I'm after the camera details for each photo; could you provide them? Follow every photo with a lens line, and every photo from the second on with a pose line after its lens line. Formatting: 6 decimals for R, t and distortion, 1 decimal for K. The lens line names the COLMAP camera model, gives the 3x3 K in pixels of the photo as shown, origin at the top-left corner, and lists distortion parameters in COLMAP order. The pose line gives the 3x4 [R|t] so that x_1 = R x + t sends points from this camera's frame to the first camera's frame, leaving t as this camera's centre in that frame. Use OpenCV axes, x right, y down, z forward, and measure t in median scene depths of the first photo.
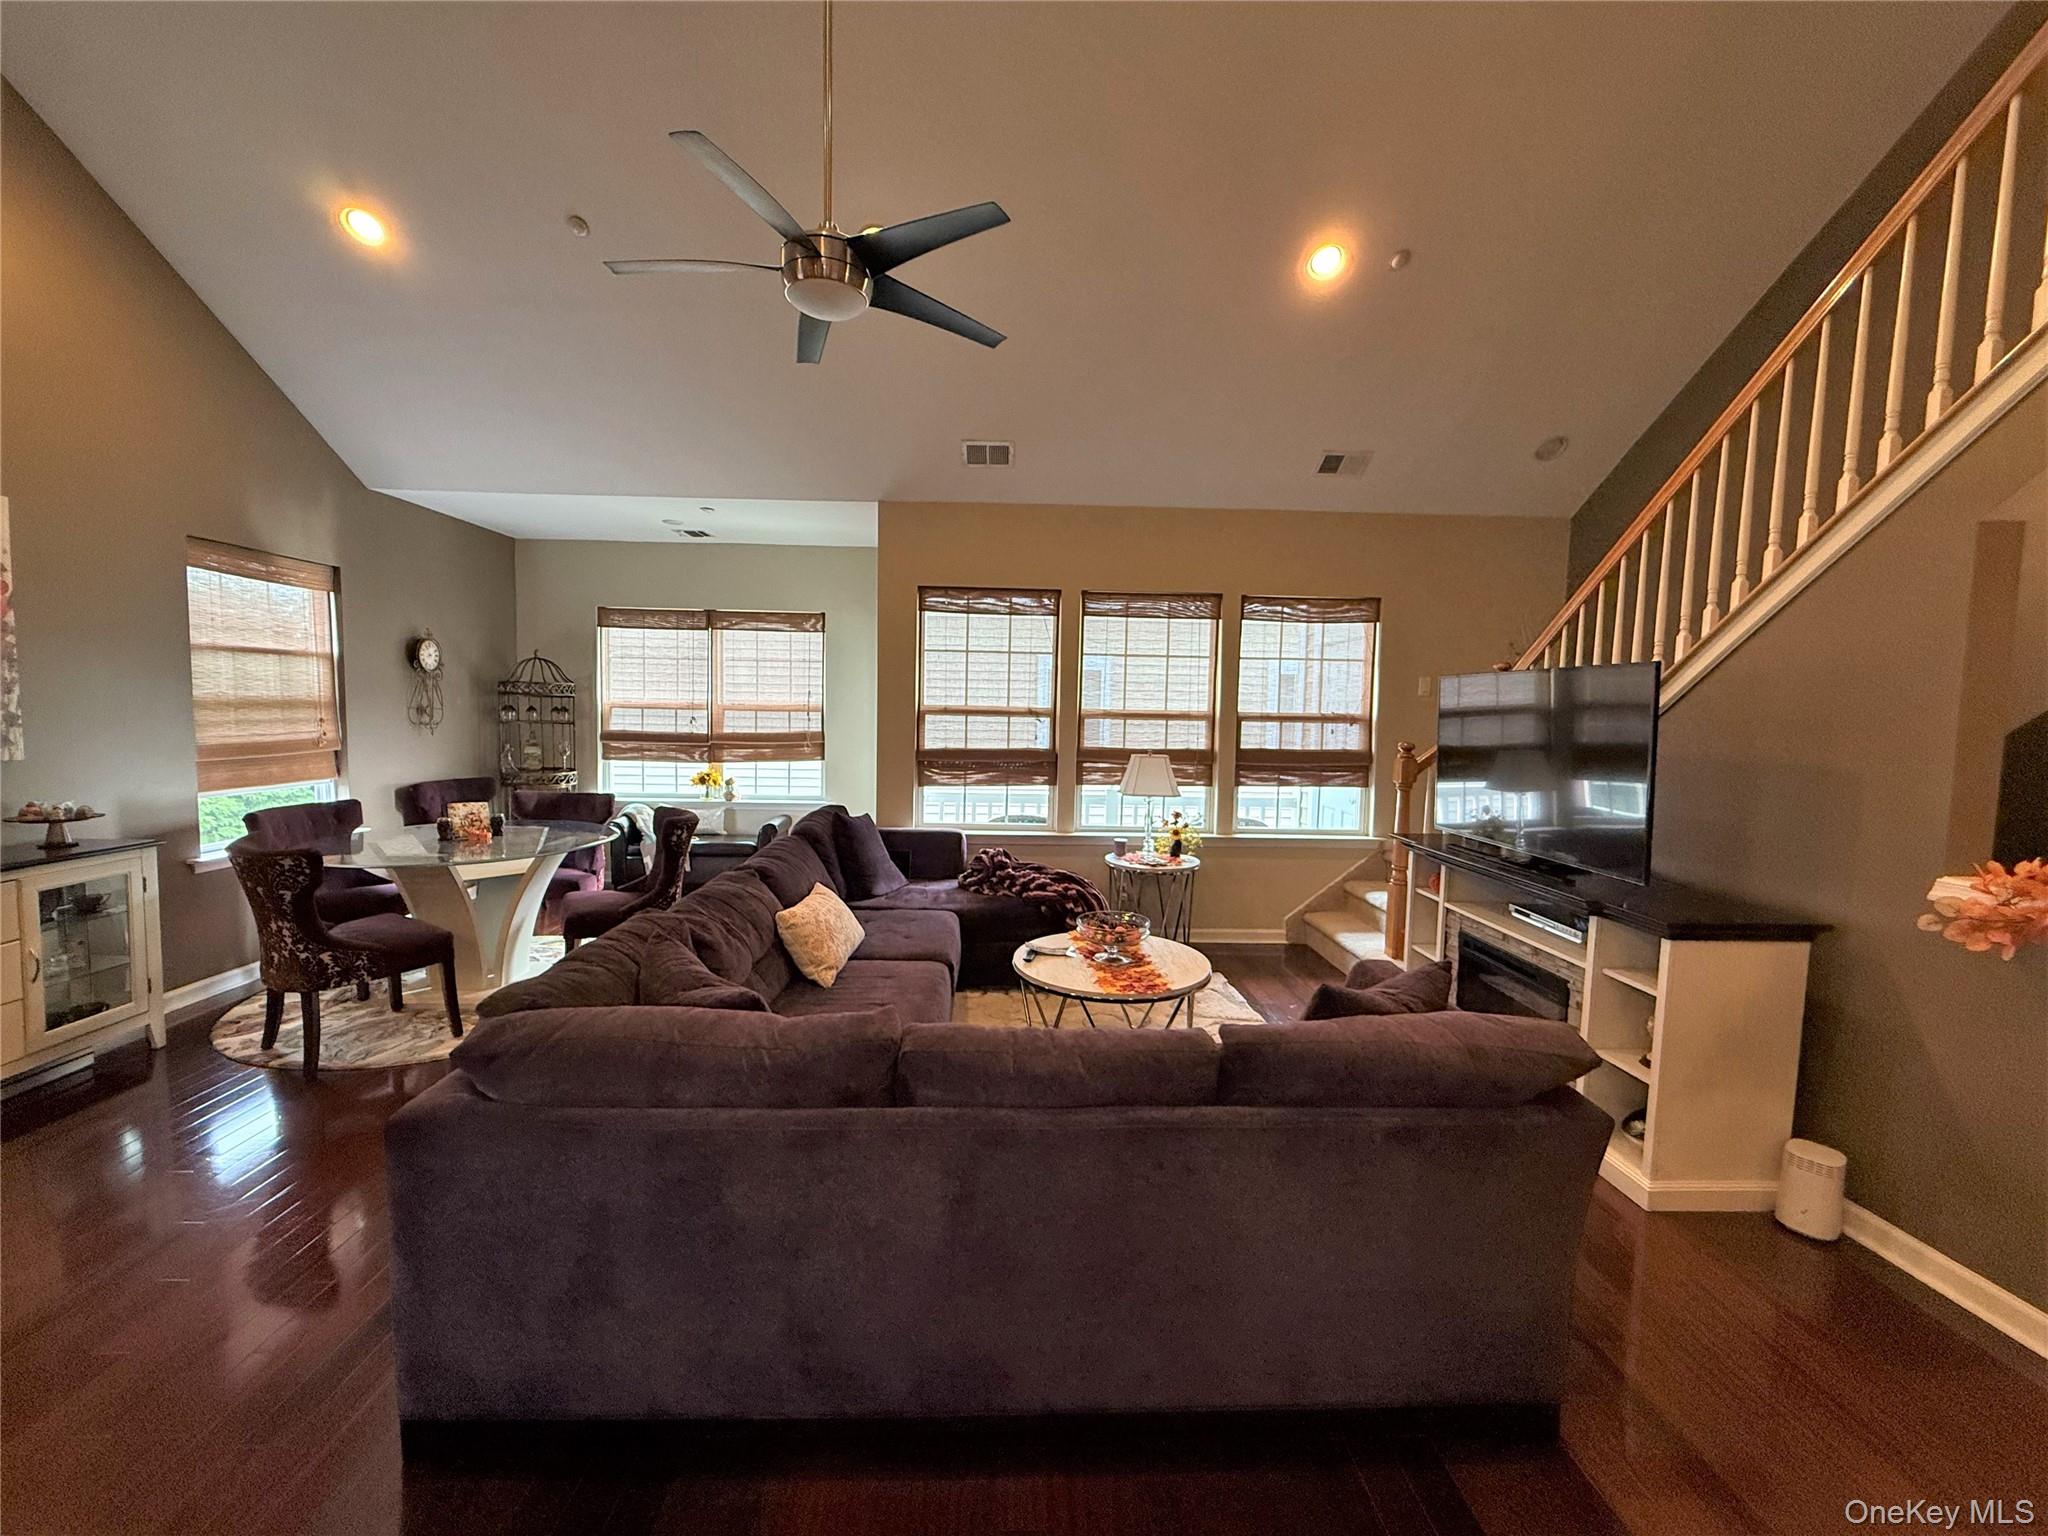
lens RADIAL K [[814.5, 0, 1023.8], [0, 814.5, 770.2], [0, 0, 1]] dist [-0.001556, -0.000131]
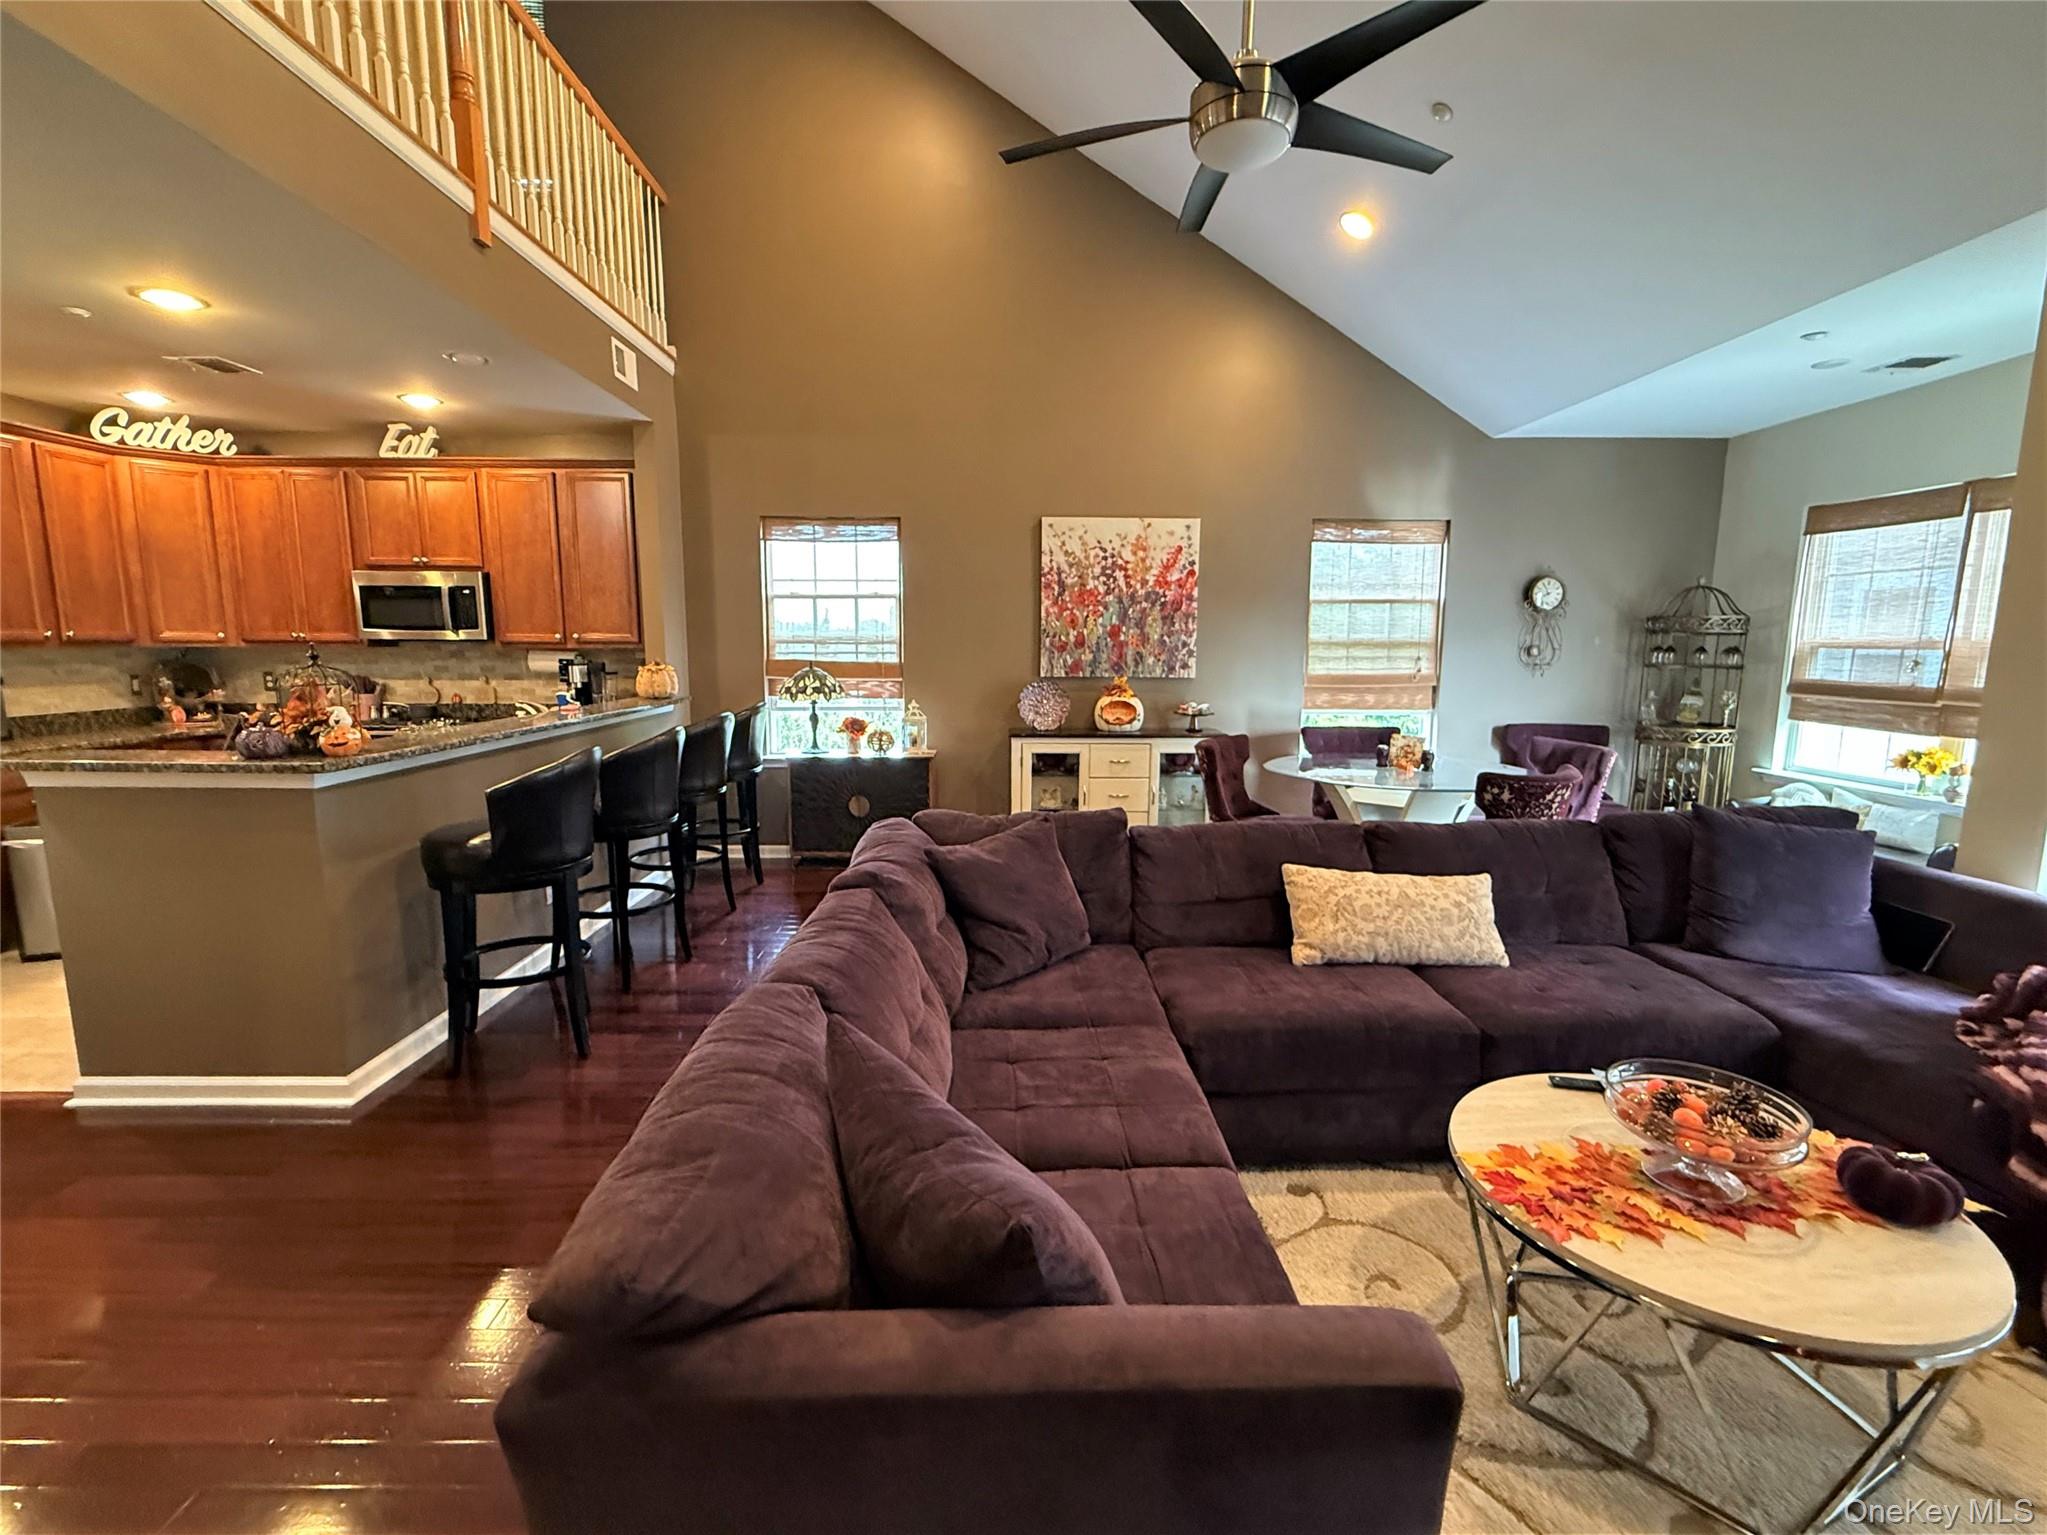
lens RADIAL K [[889.0, 0, 1021.4], [0, 889.0, 770.8], [0, 0, 1]] dist [0.001602, -0.000399]
pose [[-0.013603, 0.123994, -0.992190, 0.375821], [-0.081366, 0.988854, 0.124692, -0.013714], [0.996591, 0.082427, -0.003362, 0.404026]]
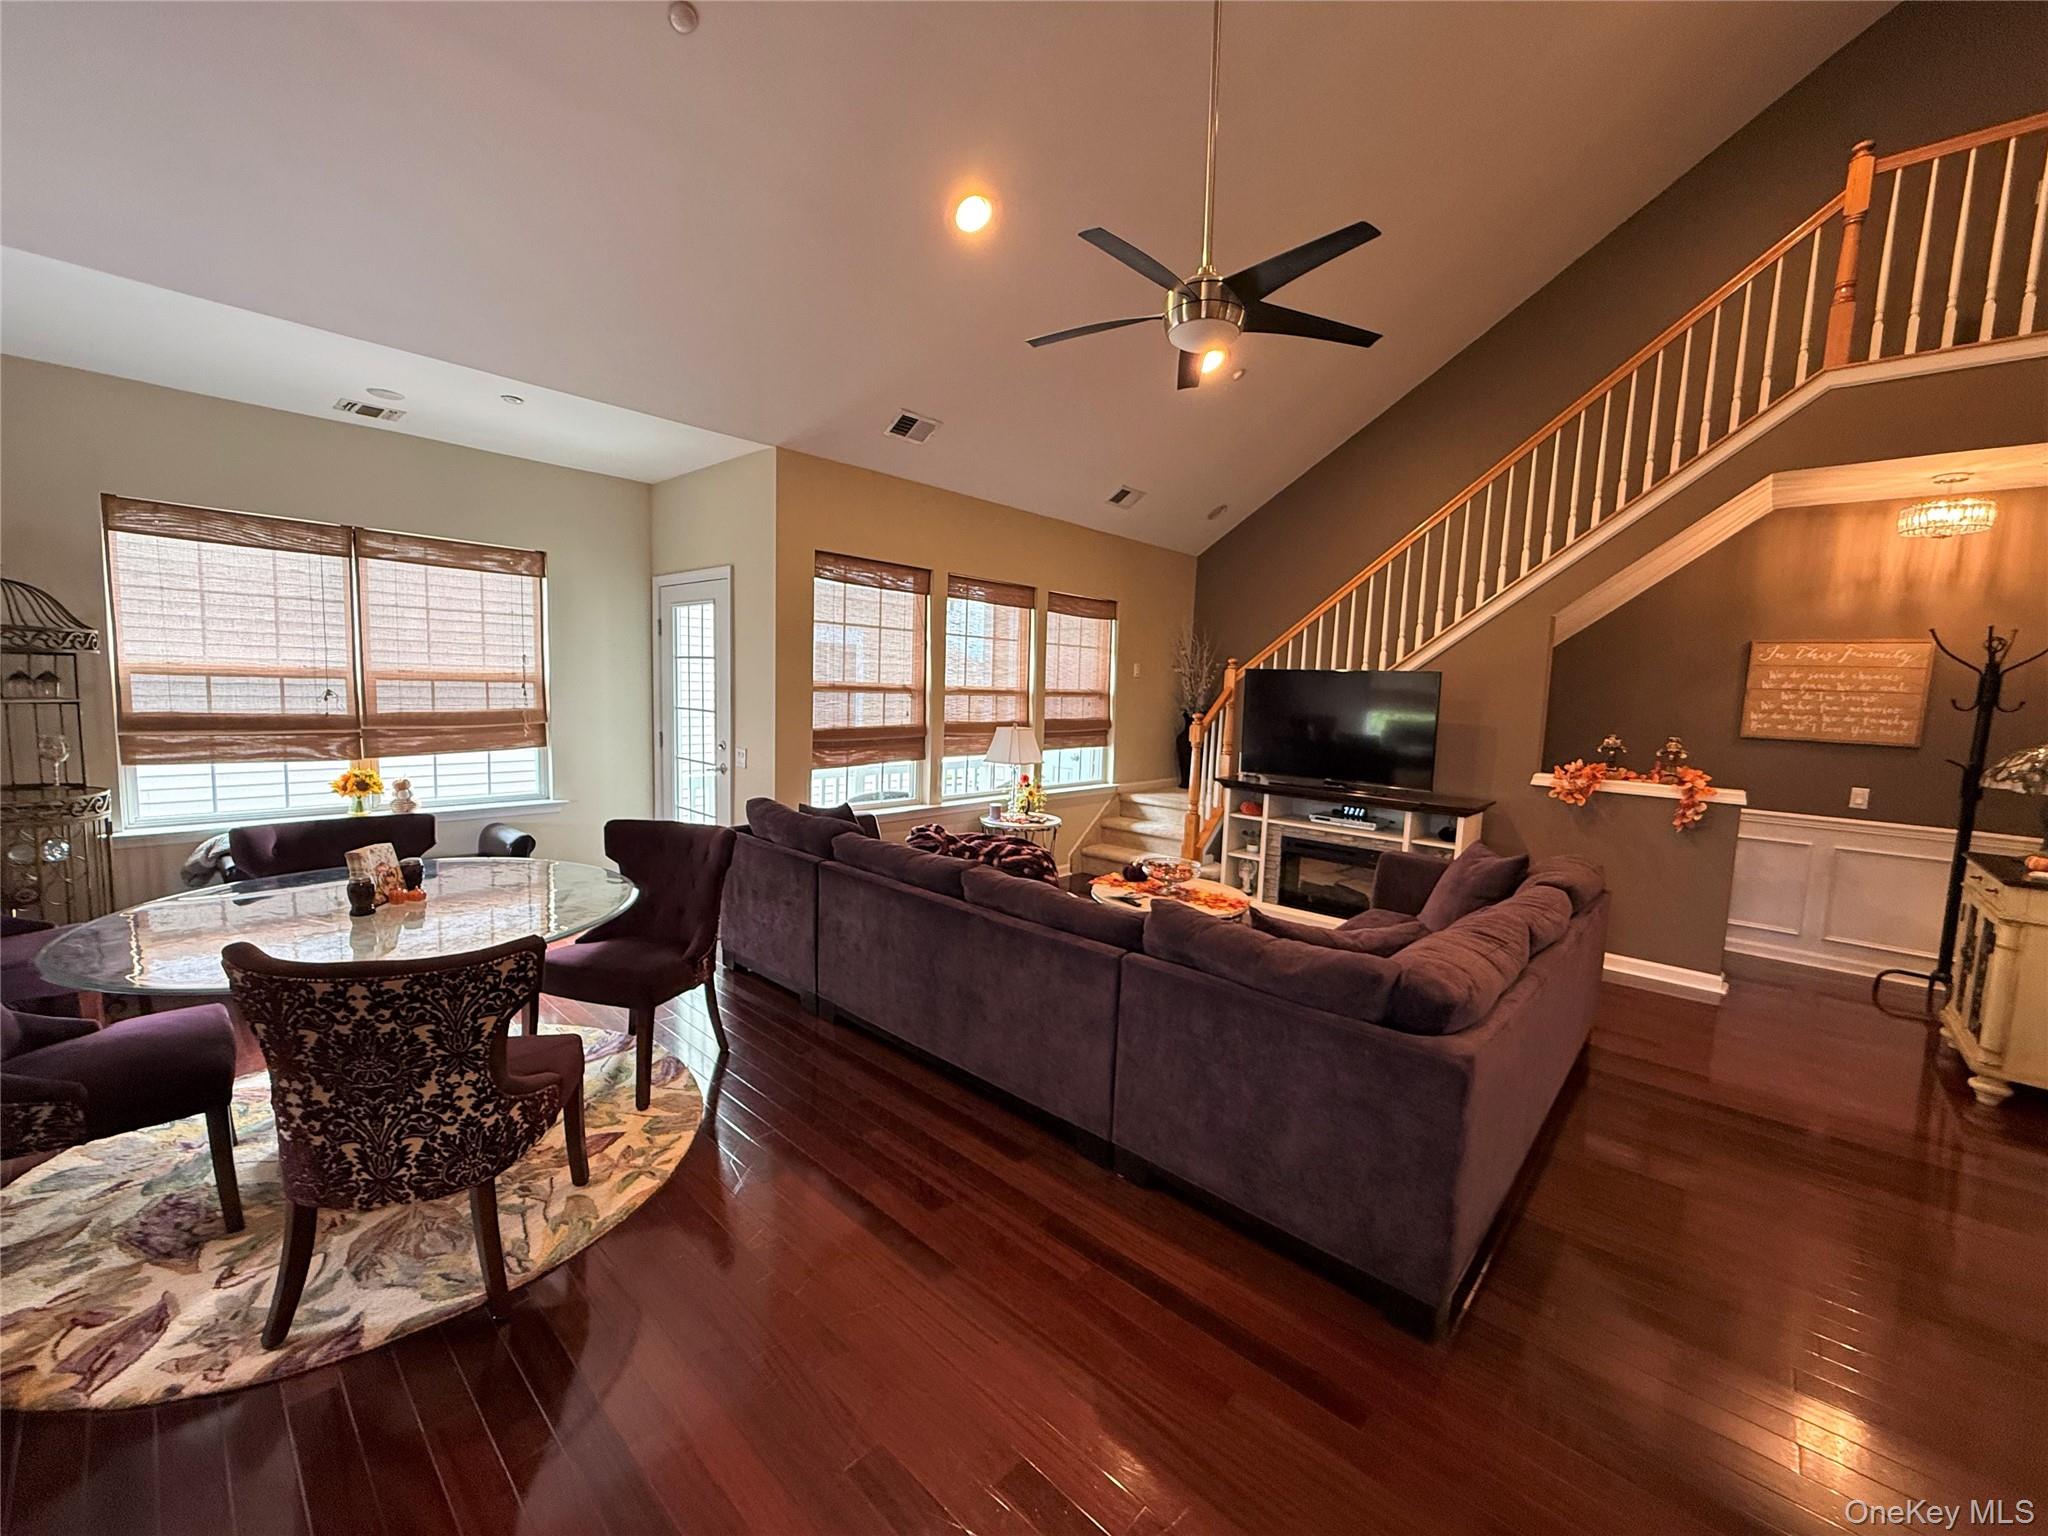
lens RADIAL K [[814.5, 0, 1016.7], [0, 814.5, 773.2], [0, 0, 1]] dist [-0.001556, -0.000131]
pose [[0.697443, -0.073313, 0.712881, -0.619685], [0.034578, 0.997037, 0.068707, -0.031414], [-0.715806, -0.023269, 0.697912, 0.193018]]
